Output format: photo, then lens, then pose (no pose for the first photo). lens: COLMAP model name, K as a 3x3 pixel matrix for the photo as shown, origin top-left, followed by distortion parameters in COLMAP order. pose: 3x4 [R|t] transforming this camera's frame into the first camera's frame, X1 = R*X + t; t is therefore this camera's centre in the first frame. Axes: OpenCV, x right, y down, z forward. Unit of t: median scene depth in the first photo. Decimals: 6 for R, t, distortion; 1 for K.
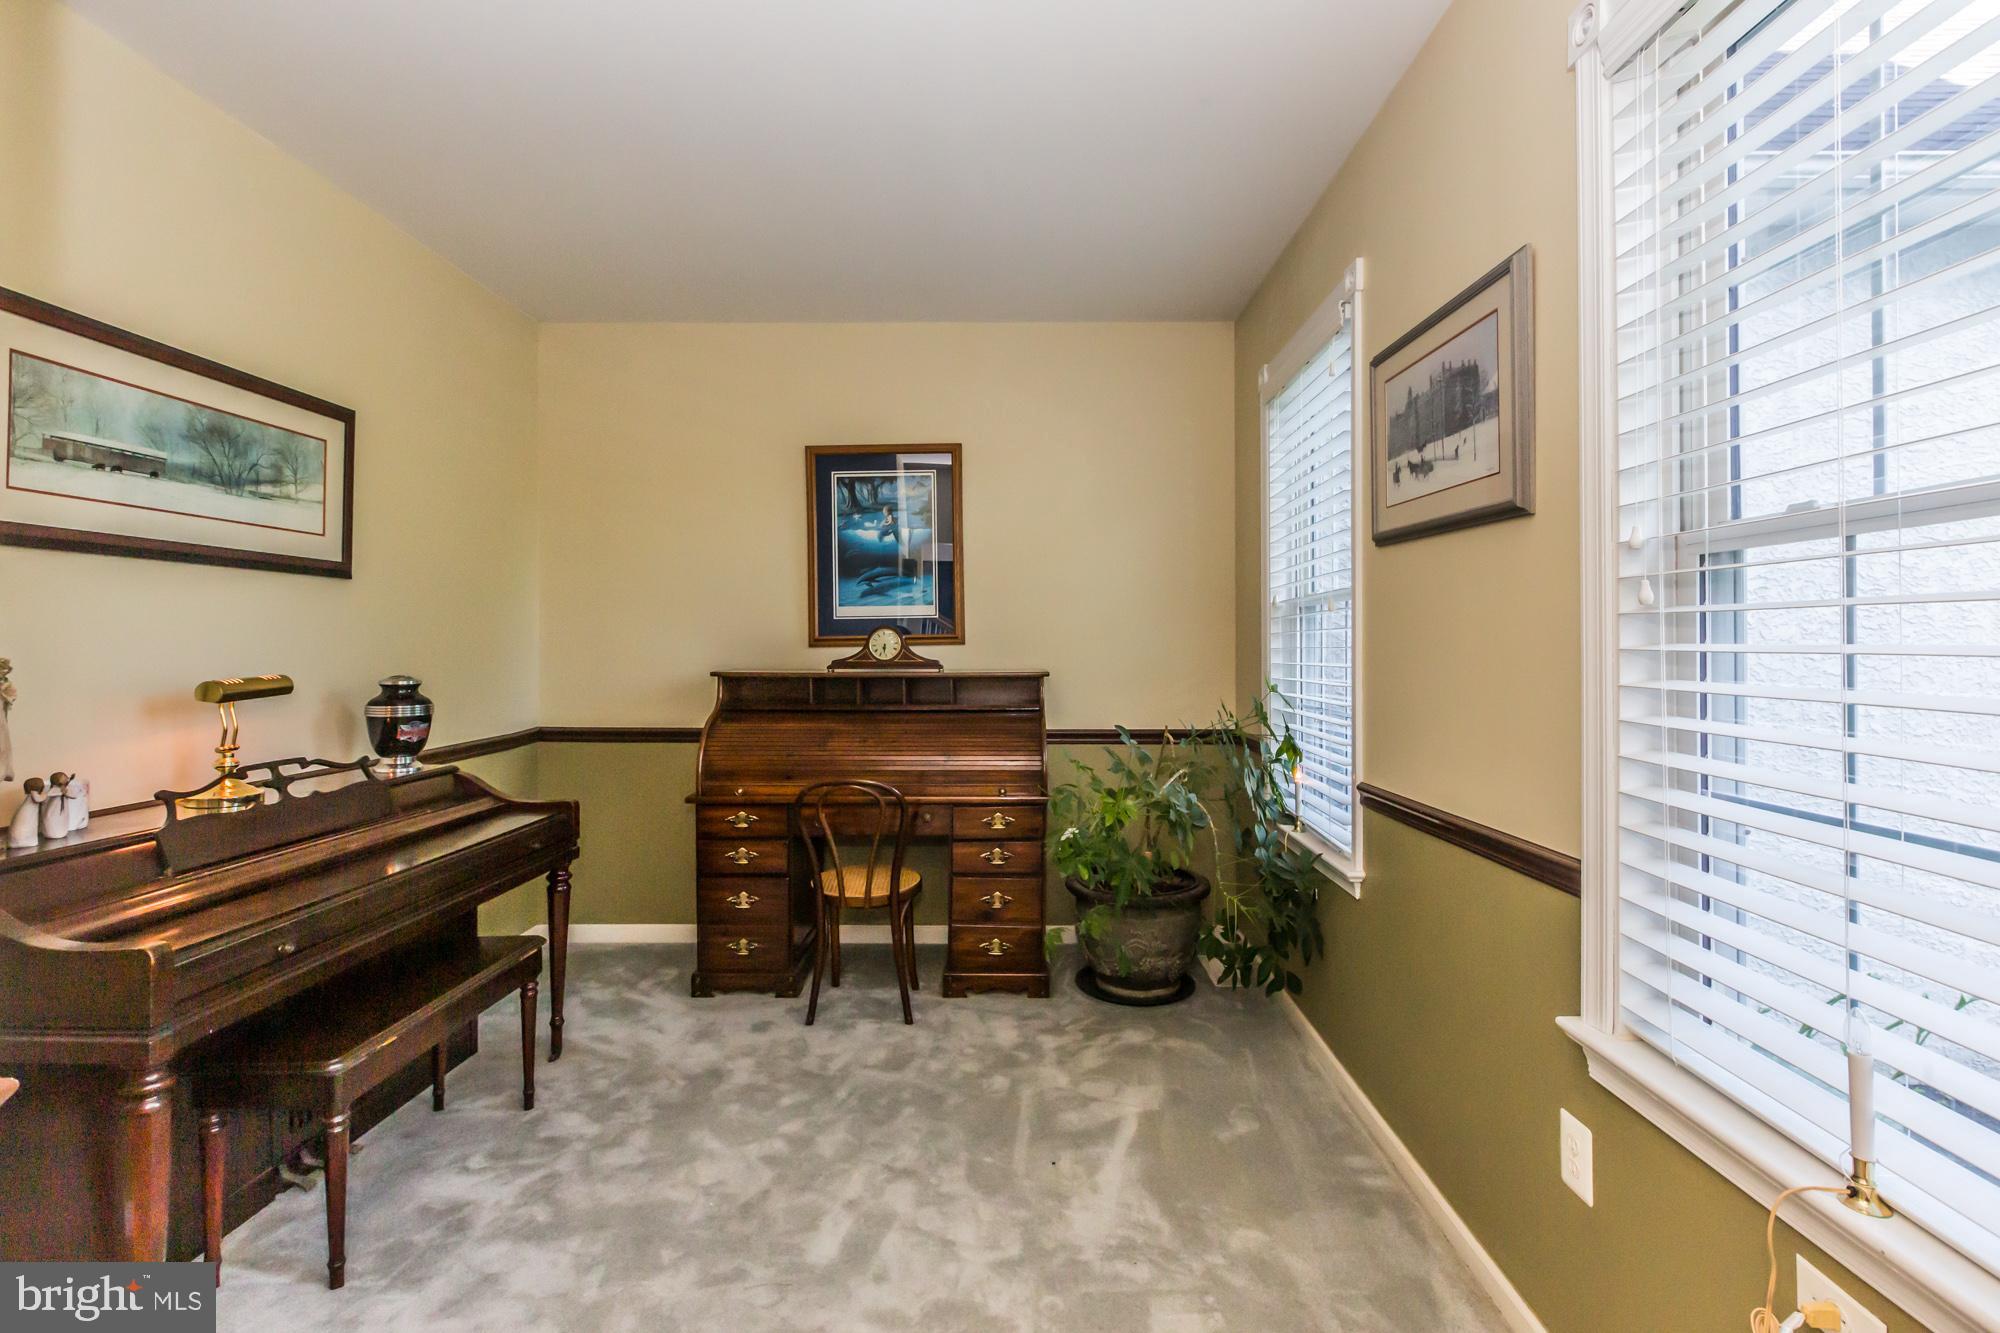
lens RADIAL K [[925.5, 0, 1013.4], [0, 925.5, 649.7], [0, 0, 1]] dist [-0.001922, -0.000499]
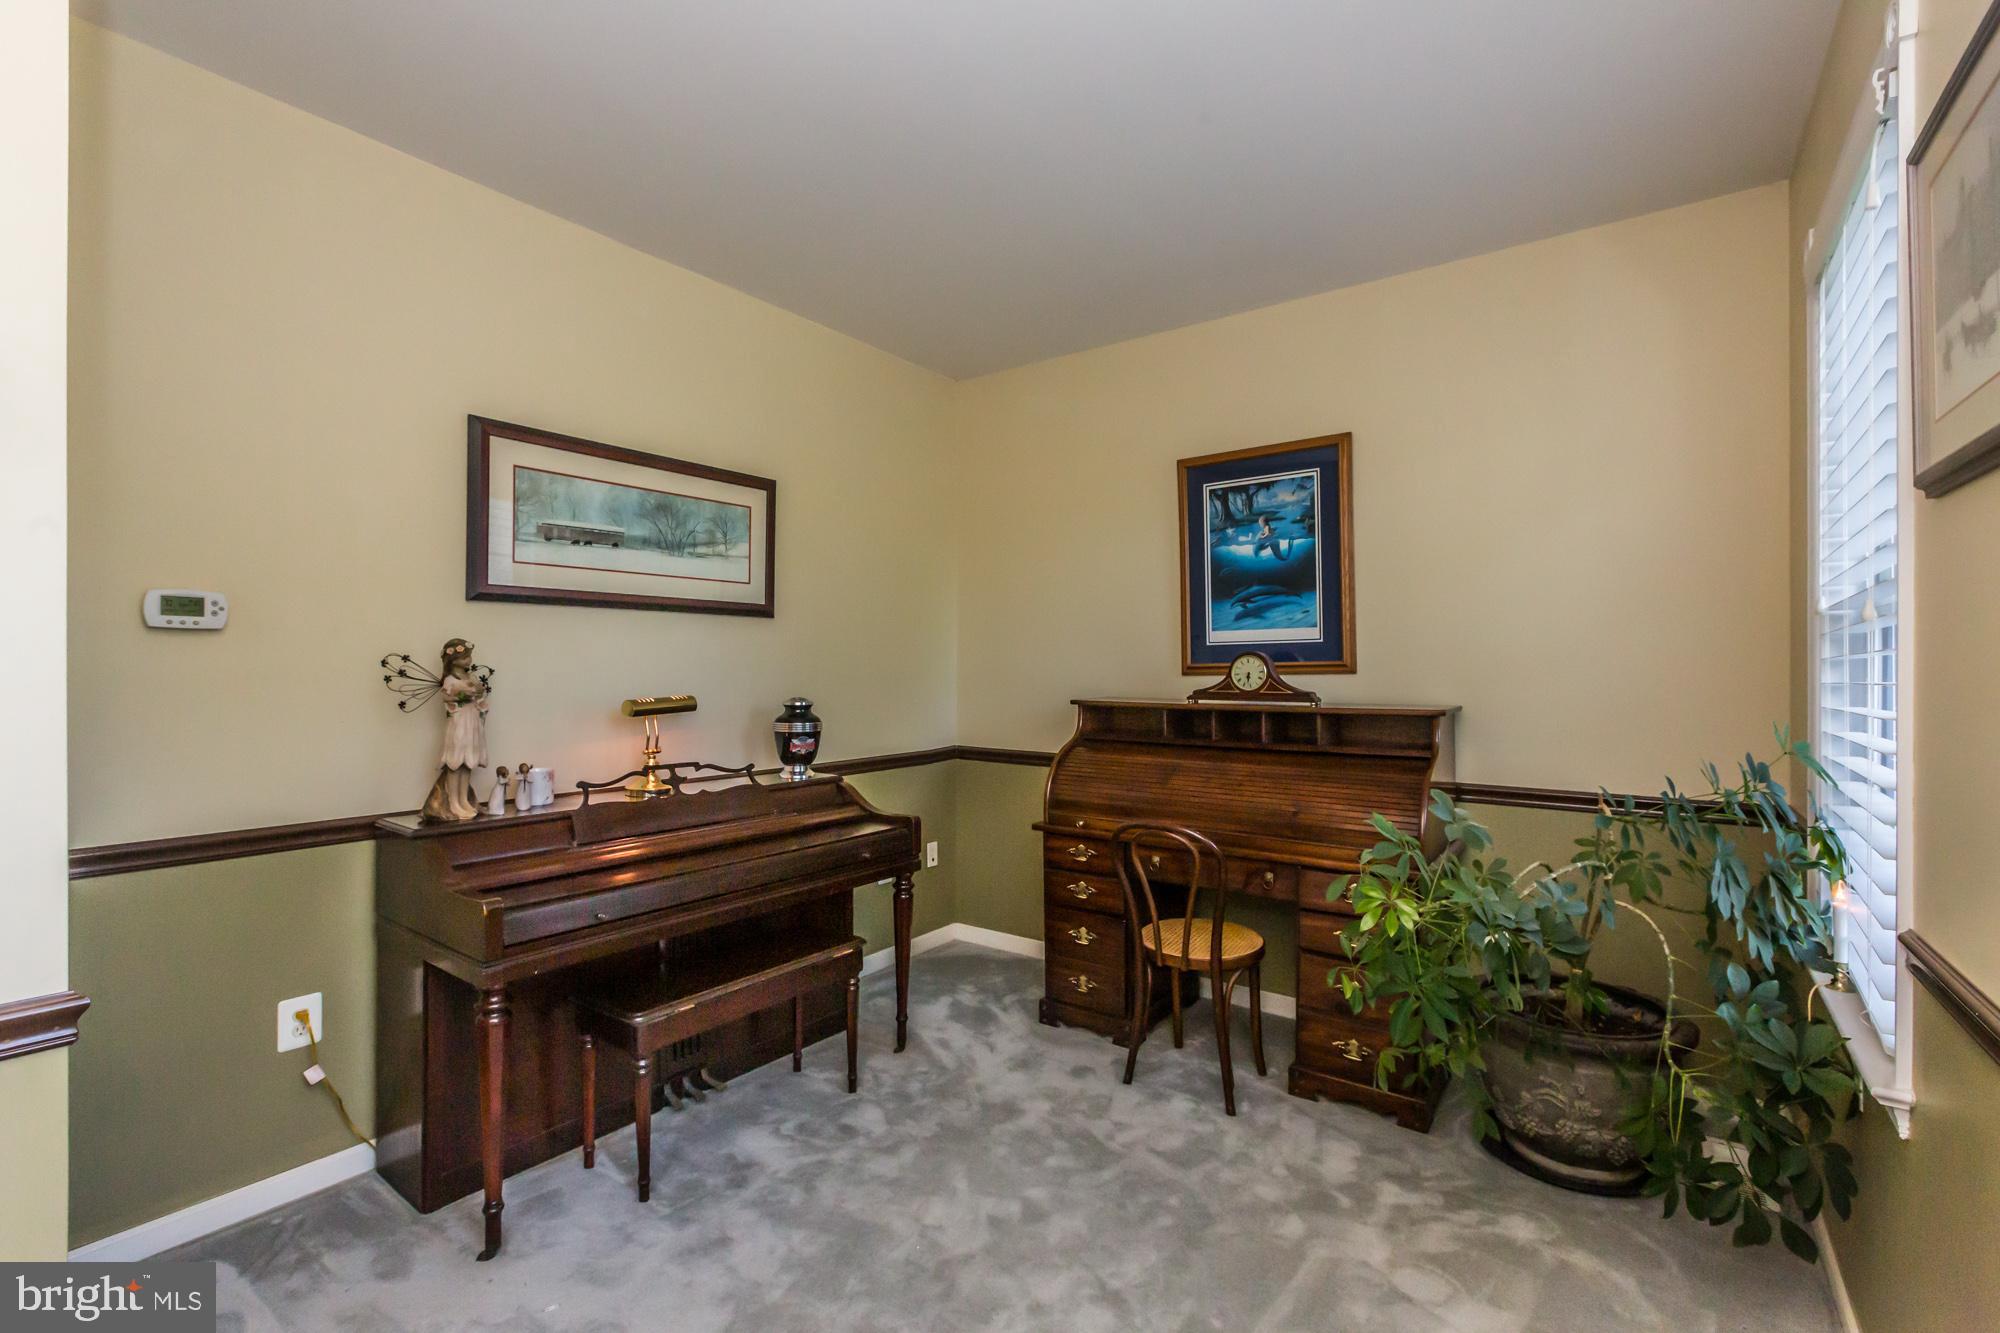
lens RADIAL K [[896.4, 0, 998.1], [0, 896.4, 673.9], [0, 0, 1]] dist [-0.001712, -0.000273]
pose [[0.802444, 0.005857, -0.596699, 0.226014], [-0.006241, 0.999980, 0.001423, -0.005743], [0.596695, 0.002583, 0.802464, 0.217634]]
